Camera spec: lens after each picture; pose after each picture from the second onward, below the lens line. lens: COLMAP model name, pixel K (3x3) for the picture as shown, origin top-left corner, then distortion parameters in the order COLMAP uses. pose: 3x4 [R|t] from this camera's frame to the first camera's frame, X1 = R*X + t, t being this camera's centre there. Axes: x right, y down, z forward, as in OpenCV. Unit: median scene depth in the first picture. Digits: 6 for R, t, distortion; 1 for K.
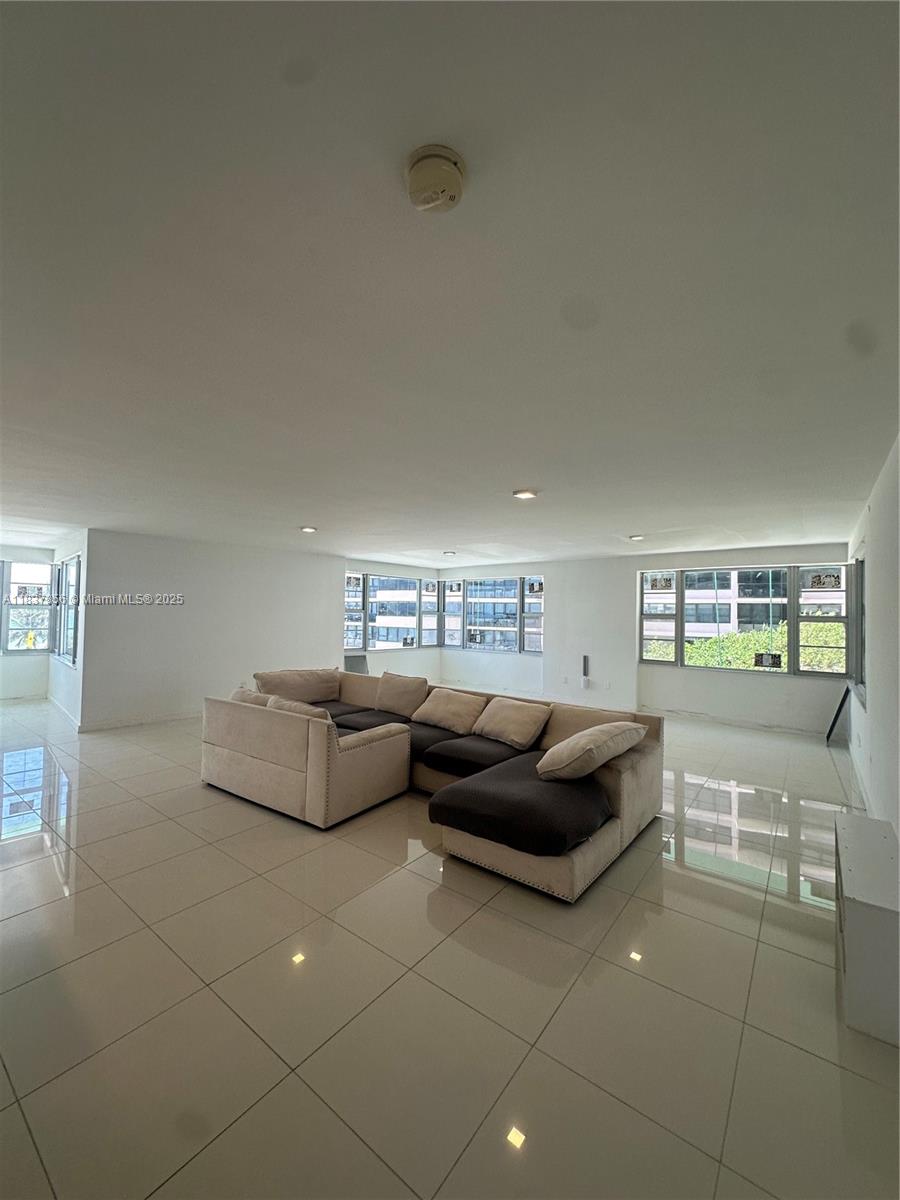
lens RADIAL K [[478.2, 0, 448.5], [0, 478.2, 600.3], [0, 0, 1]] dist [-0.001172, -0.000082]
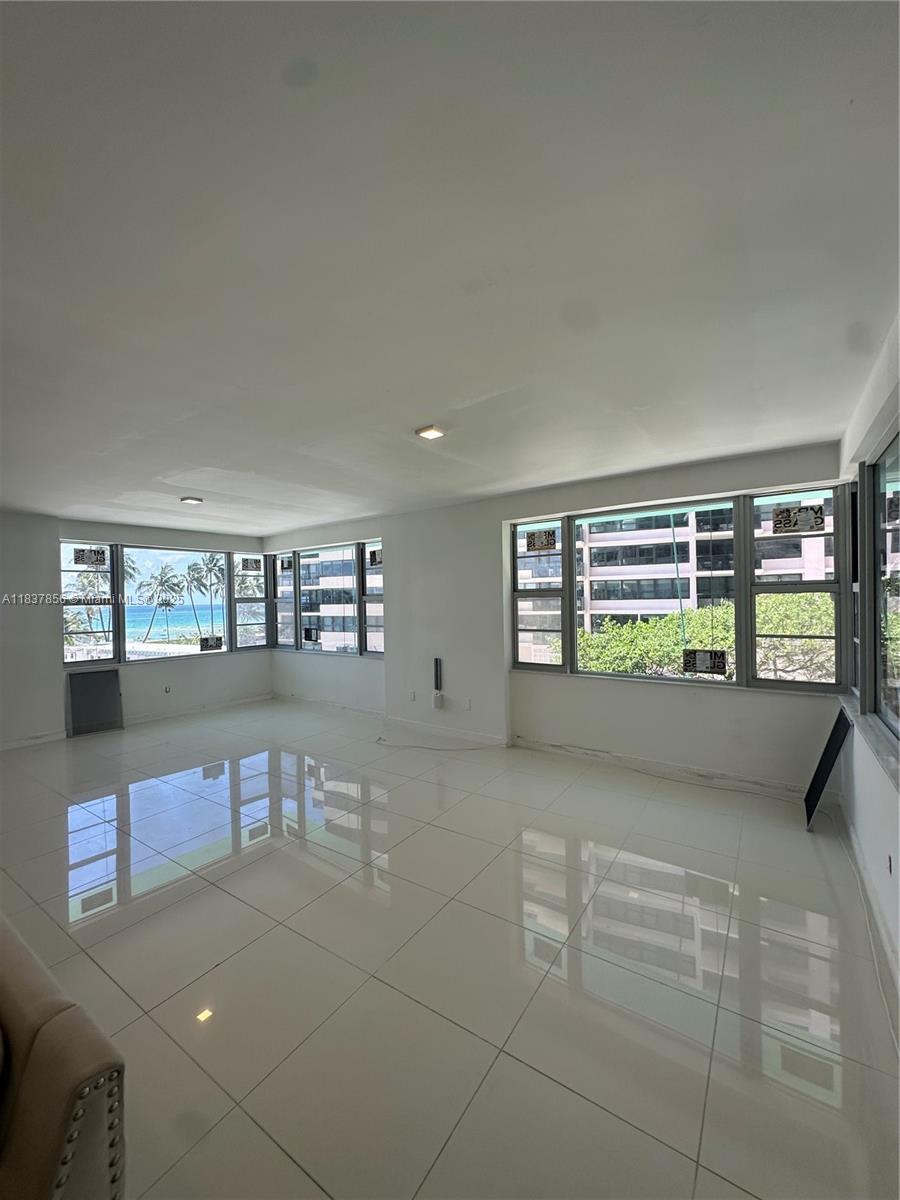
lens RADIAL K [[479.2, 0, 448.0], [0, 479.2, 600.9], [0, 0, 1]] dist [-0.002655, -0.000034]
pose [[0.997815, -0.037198, 0.054598, 0.286010], [0.035407, 0.998814, 0.033412, 0.018519], [-0.055776, -0.031405, 0.997949, 0.381585]]
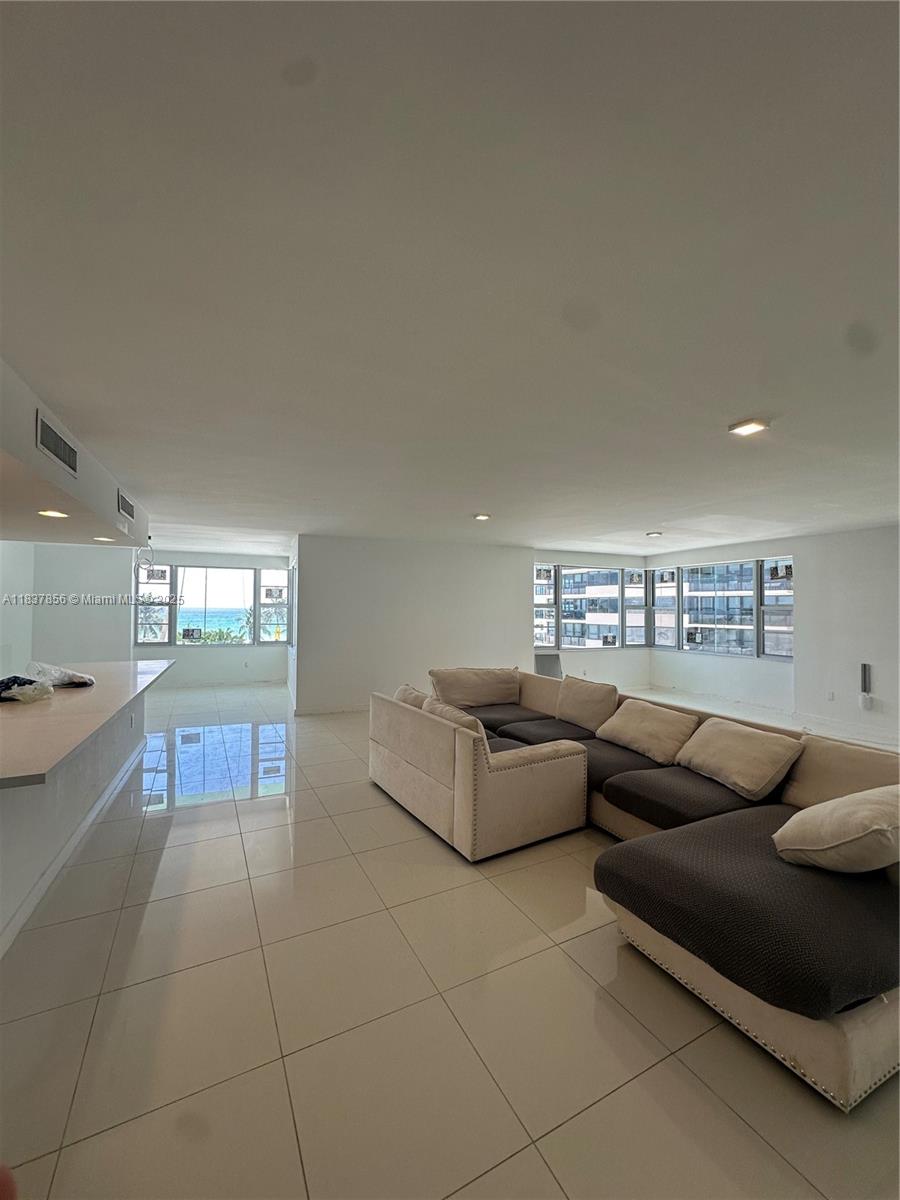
lens RADIAL K [[478.2, 0, 448.5], [0, 478.2, 600.3], [0, 0, 1]] dist [-0.001172, -0.000082]
pose [[0.906296, -0.017950, -0.422262, 0.027149], [0.020037, 0.999799, 0.000505, 0.008316], [0.422168, -0.008918, 0.906474, 0.097615]]
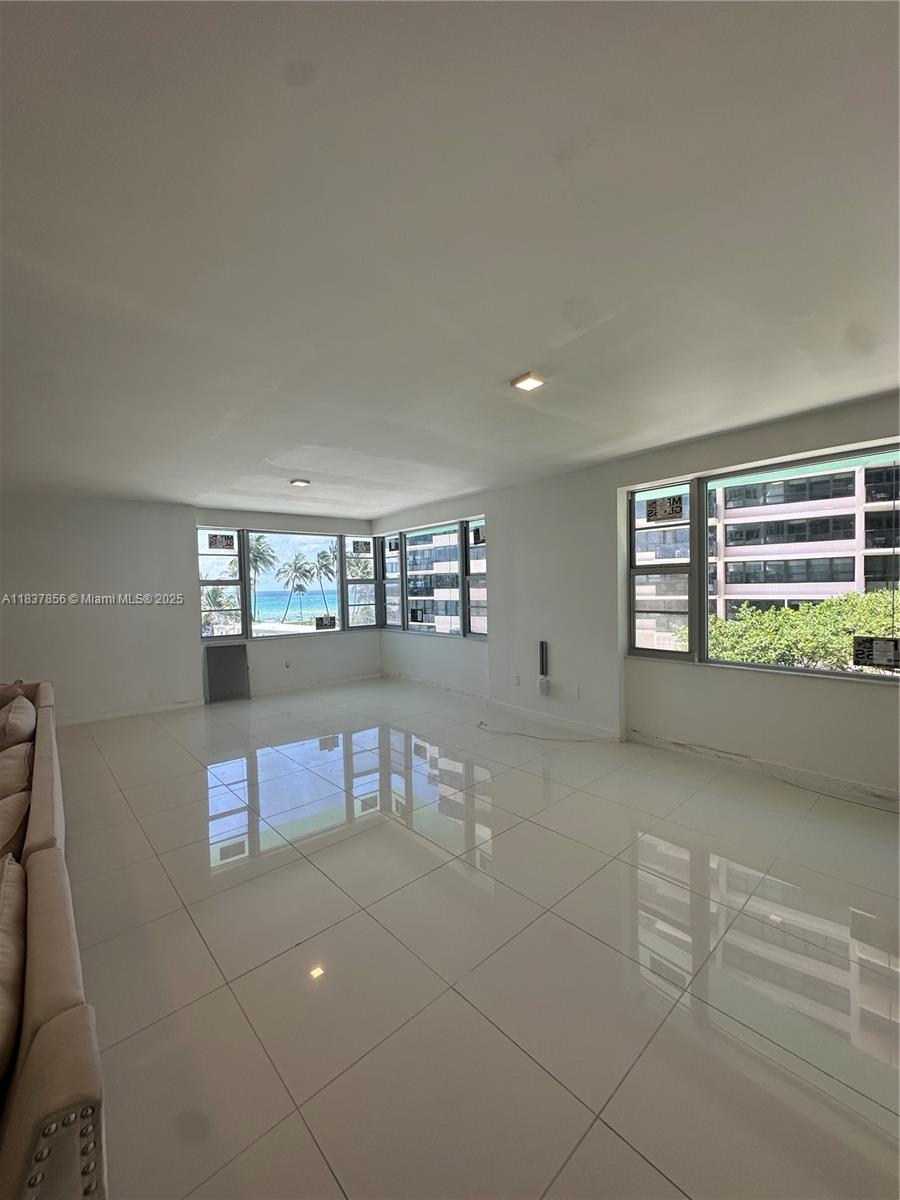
lens RADIAL K [[479.2, 0, 448.0], [0, 479.2, 600.9], [0, 0, 1]] dist [-0.002655, -0.000034]
pose [[0.983033, -0.033763, -0.180295, 0.297660], [0.044374, 0.997492, 0.055146, 0.028251], [0.177981, -0.062211, 0.982065, 0.417693]]
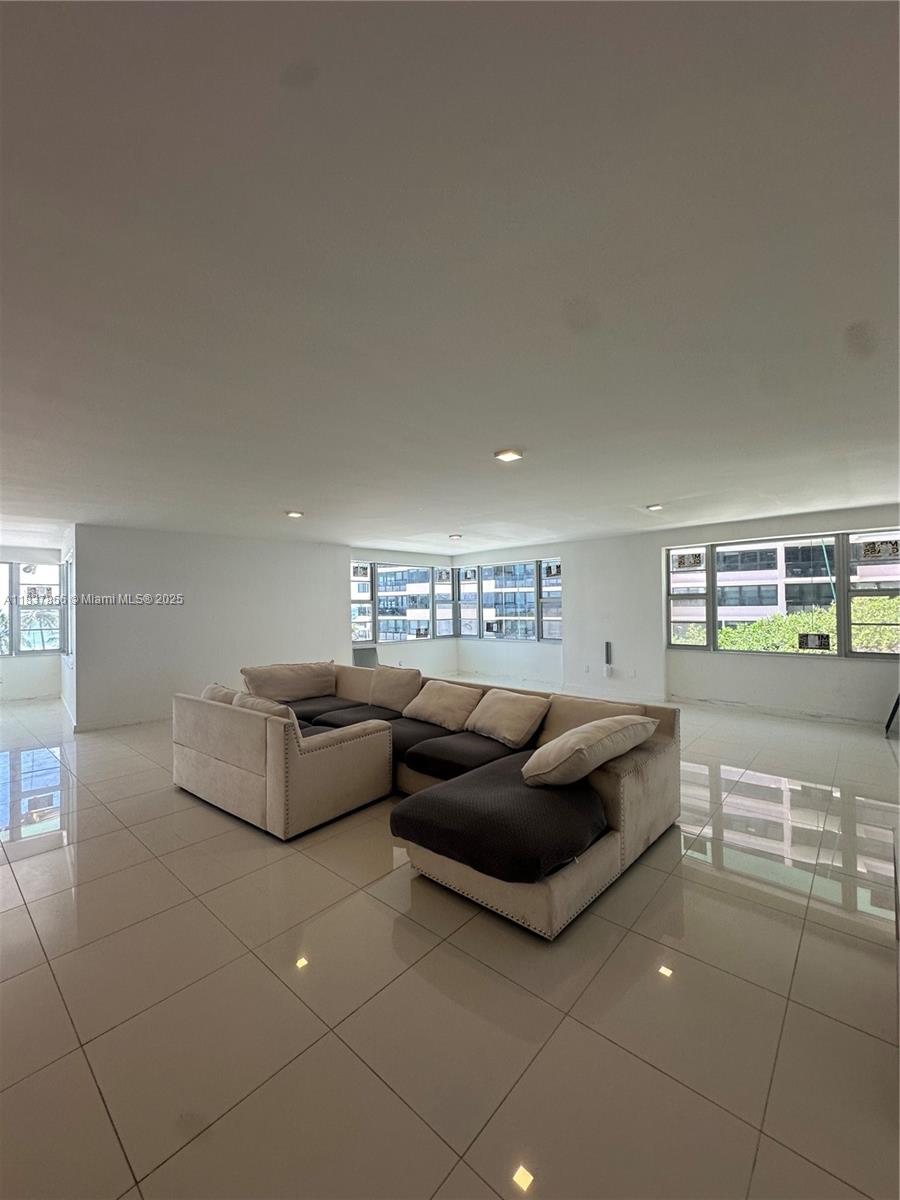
lens RADIAL K [[479.2, 0, 448.0], [0, 479.2, 600.9], [0, 0, 1]] dist [-0.002655, -0.000034]
pose [[0.996839, -0.031773, -0.072815, 0.051984], [0.033012, 0.999329, 0.015878, 0.012175], [0.072262, -0.018231, 0.997219, 0.059817]]
